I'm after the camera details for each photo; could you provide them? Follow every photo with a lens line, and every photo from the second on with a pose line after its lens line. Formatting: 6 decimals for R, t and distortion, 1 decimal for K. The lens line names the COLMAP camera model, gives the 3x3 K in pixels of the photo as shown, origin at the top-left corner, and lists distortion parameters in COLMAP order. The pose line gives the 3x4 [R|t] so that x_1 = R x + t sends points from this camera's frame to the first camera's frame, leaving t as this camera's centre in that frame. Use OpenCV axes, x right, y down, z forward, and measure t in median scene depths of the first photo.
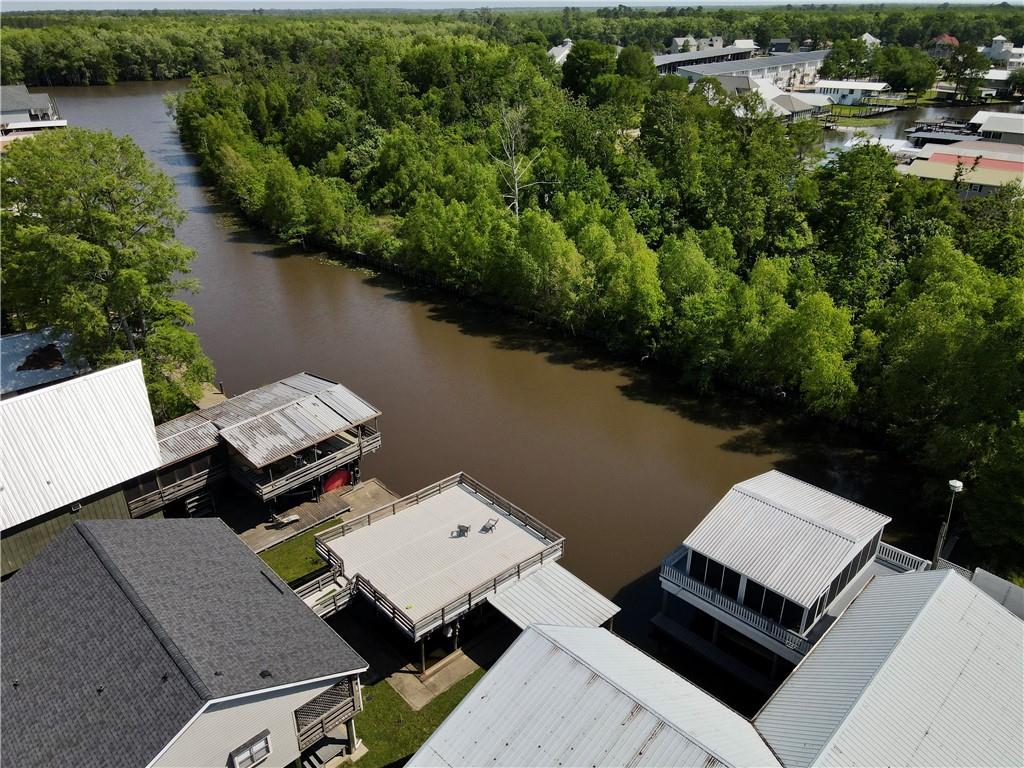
lens RADIAL K [[756.2, 0, 512.0], [0, 756.2, 384.0], [0, 0, 1]] dist [0.013667, -0.000434]
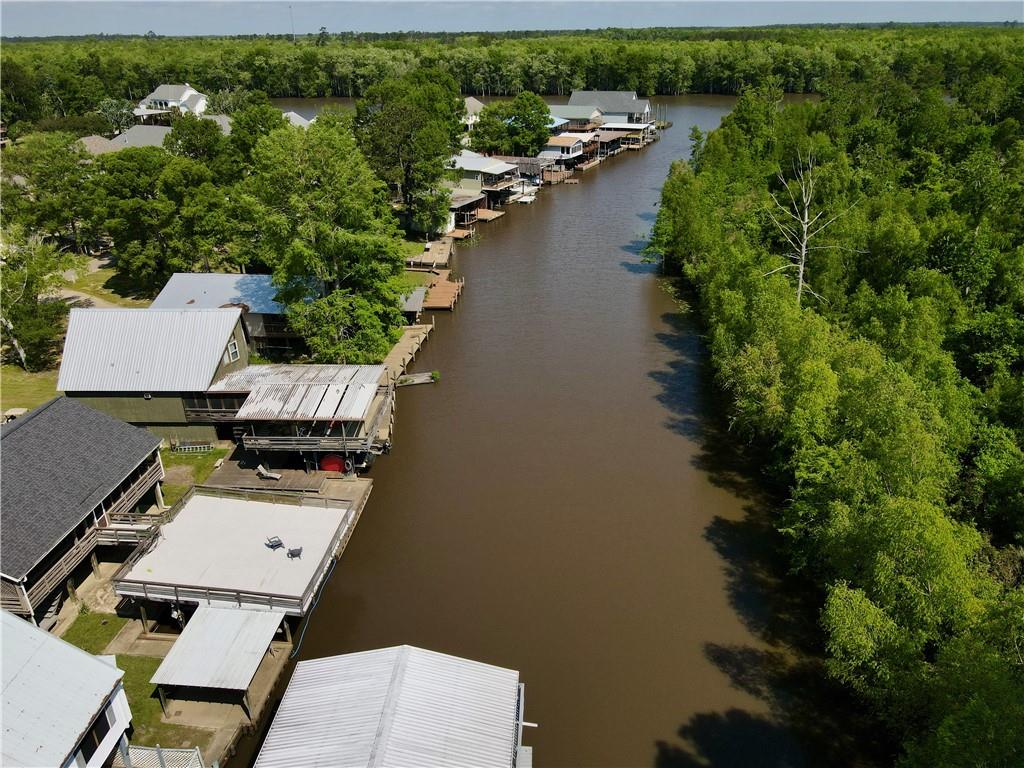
lens RADIAL K [[756.2, 0, 512.0], [0, 756.2, 384.0], [0, 0, 1]] dist [0.013667, -0.000434]
pose [[0.650399, 0.317671, -0.689975, 0.483287], [-0.326515, 0.937069, 0.123650, -0.147511], [0.685835, 0.144866, 0.713193, 0.286561]]
